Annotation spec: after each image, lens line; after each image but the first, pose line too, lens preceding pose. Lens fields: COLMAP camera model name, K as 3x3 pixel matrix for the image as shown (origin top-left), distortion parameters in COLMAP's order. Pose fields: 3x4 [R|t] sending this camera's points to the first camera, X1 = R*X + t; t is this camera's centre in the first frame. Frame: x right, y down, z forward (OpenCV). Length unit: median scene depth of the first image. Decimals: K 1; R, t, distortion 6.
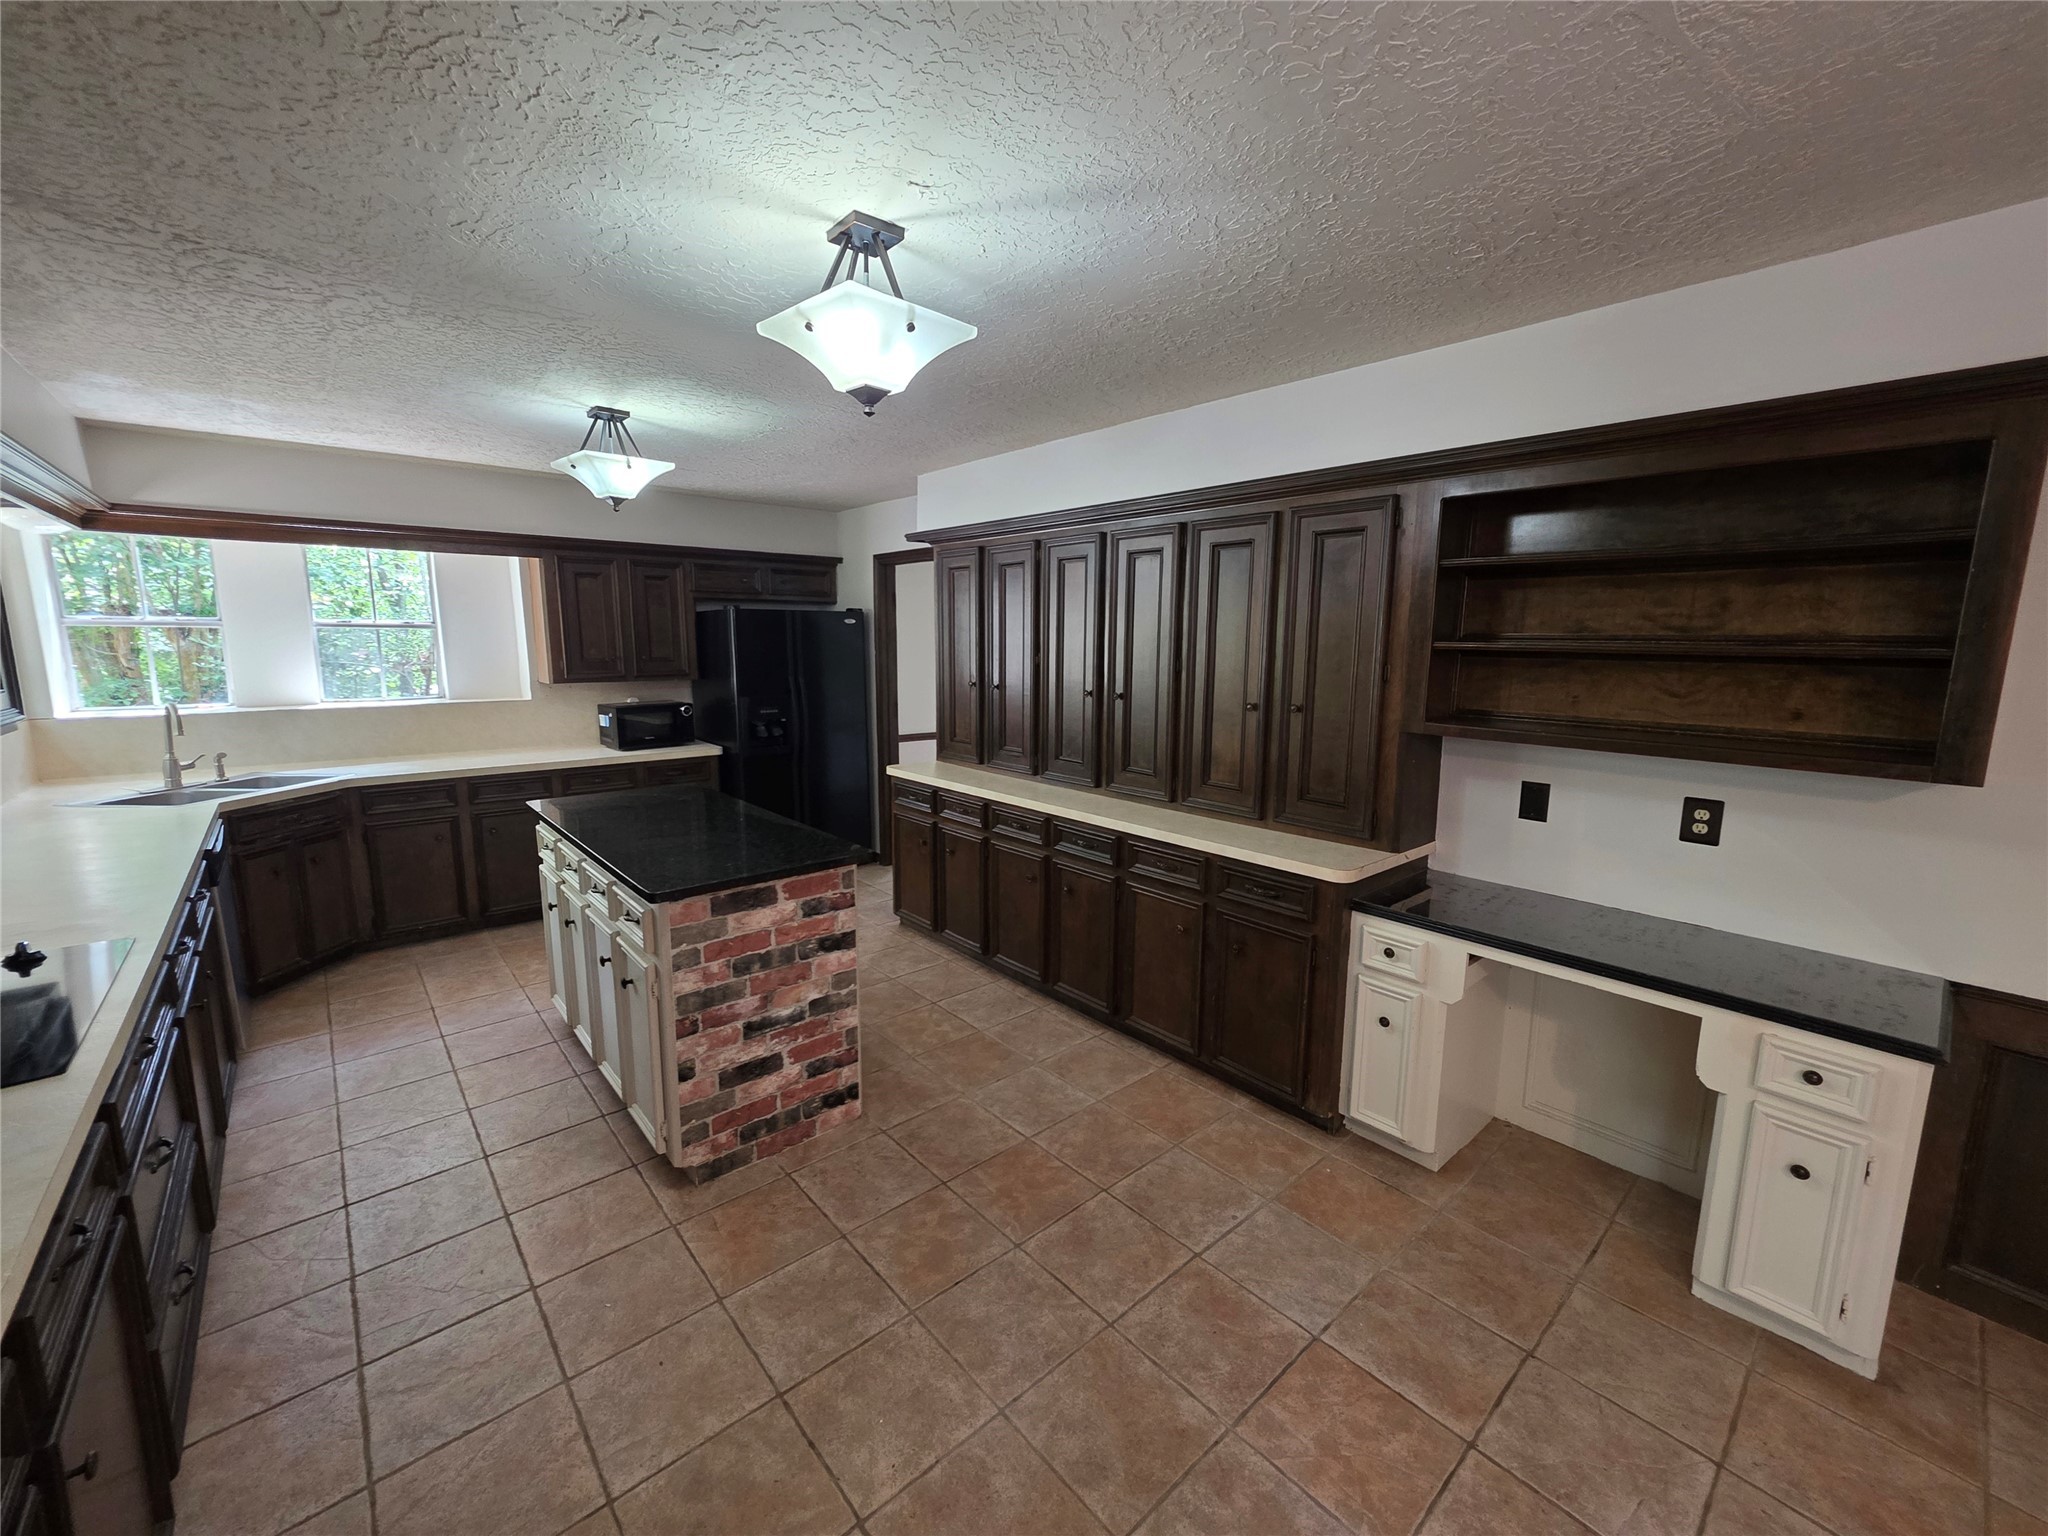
lens RADIAL K [[823.4, 0, 1015.3], [0, 823.4, 761.6], [0, 0, 1]] dist [0.001749, 0.000093]
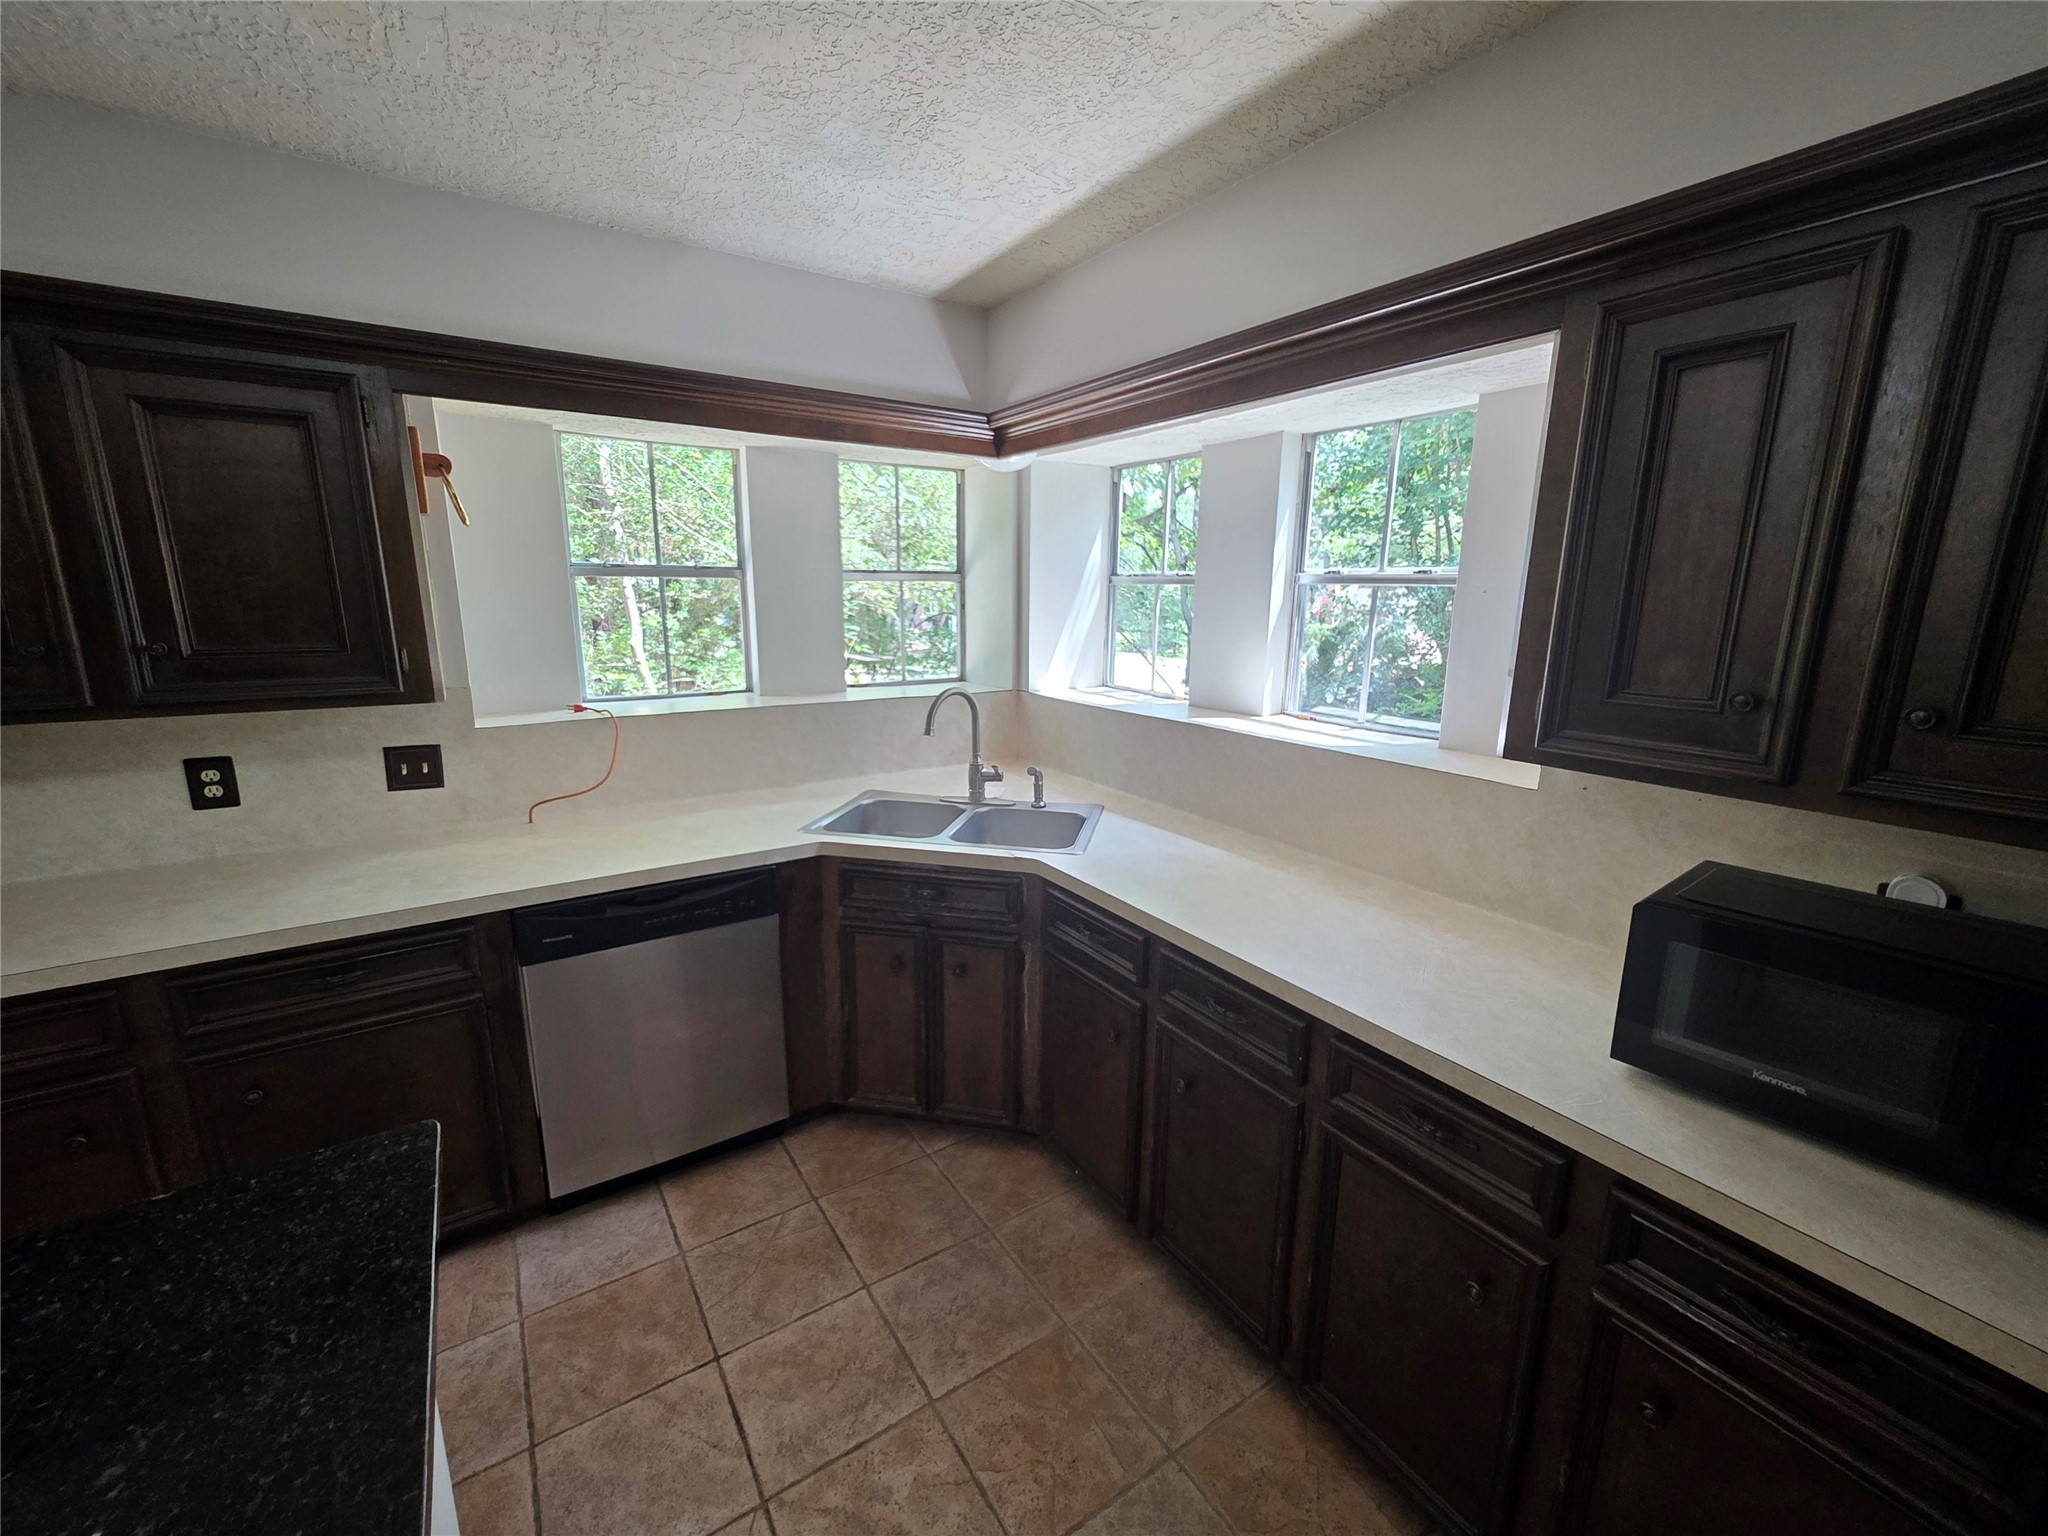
lens RADIAL K [[826.1, 0, 1021.5], [0, 826.1, 763.1], [0, 0, 1]] dist [0.001369, 0.000268]
pose [[-0.128965, 0.196436, -0.971998, -0.388262], [-0.163243, 0.962606, 0.216197, -0.214607], [0.978121, 0.186553, -0.092075, 1.400463]]
